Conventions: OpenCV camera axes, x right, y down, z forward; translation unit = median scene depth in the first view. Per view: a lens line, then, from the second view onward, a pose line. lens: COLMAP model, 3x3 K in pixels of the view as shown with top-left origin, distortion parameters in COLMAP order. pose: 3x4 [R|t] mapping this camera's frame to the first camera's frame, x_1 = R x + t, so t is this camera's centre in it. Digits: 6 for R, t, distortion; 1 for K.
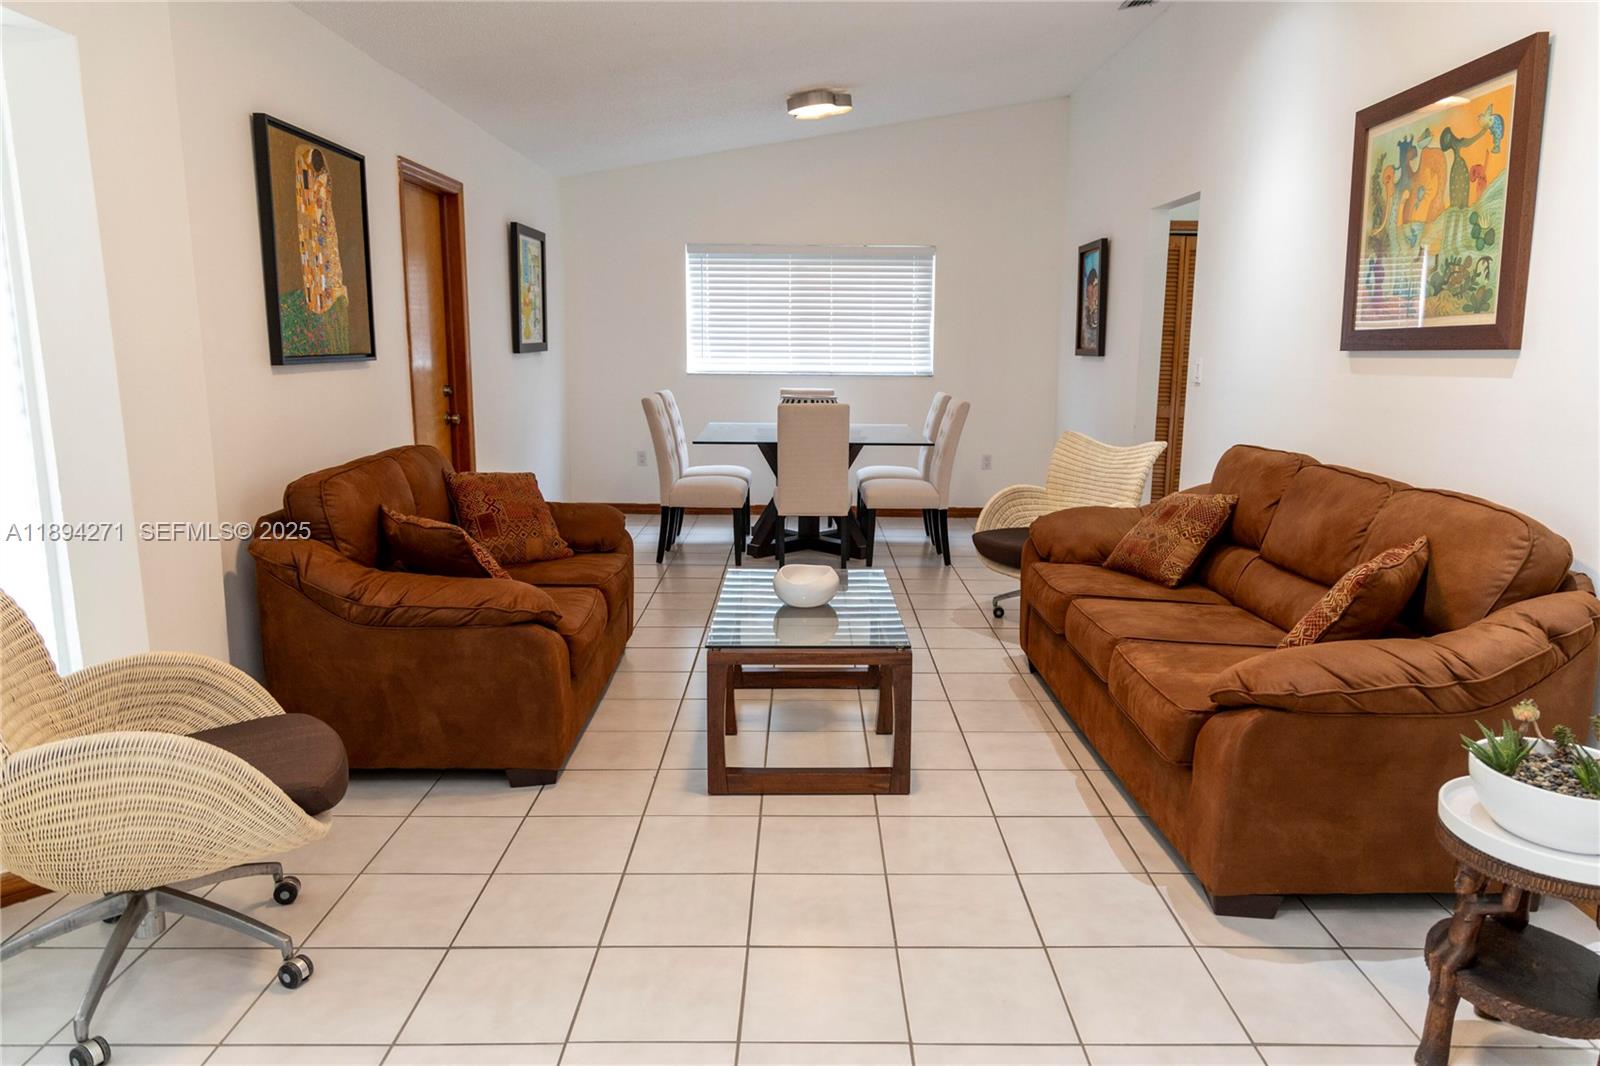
lens RADIAL K [[1076.1, 0, 816.2], [0, 1076.1, 535.1], [0, 0, 1]] dist [0.002068, -0.001462]
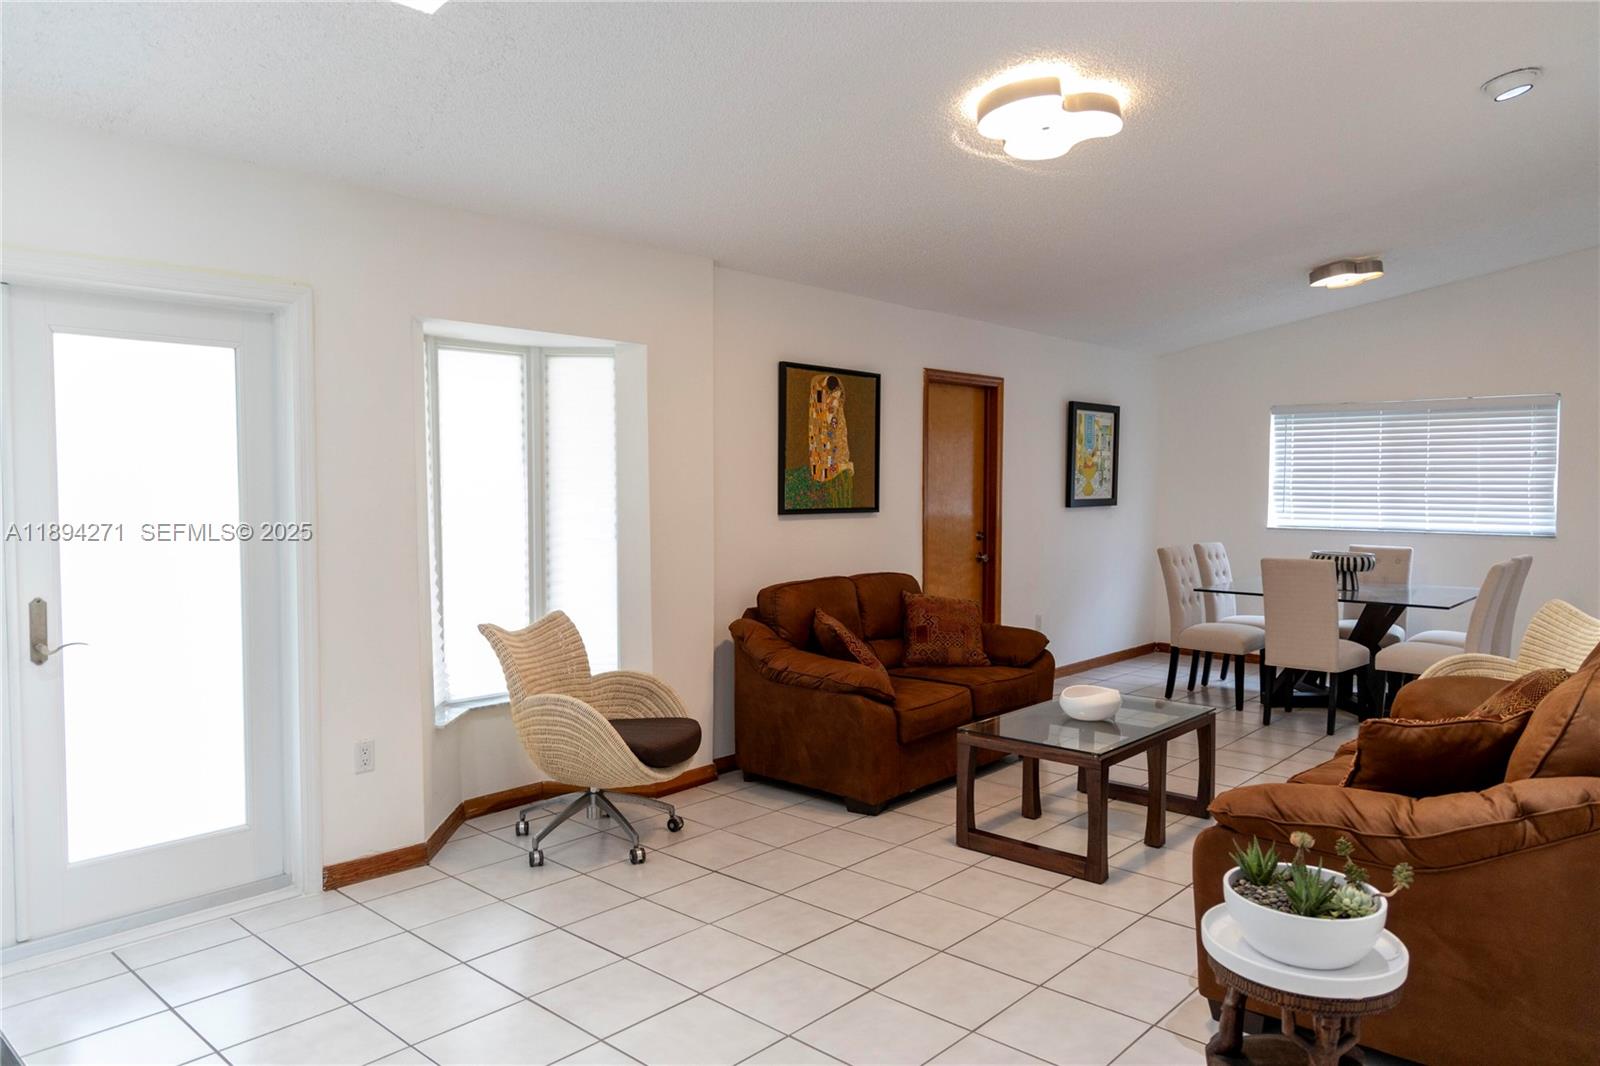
lens RADIAL K [[1076.1, 0, 816.2], [0, 1076.1, 535.1], [0, 0, 1]] dist [0.002068, -0.001462]
pose [[0.738827, 0.027657, -0.673328, 0.606926], [-0.120035, 0.988581, -0.091105, 0.008666], [0.663119, 0.148134, 0.733710, -0.115800]]
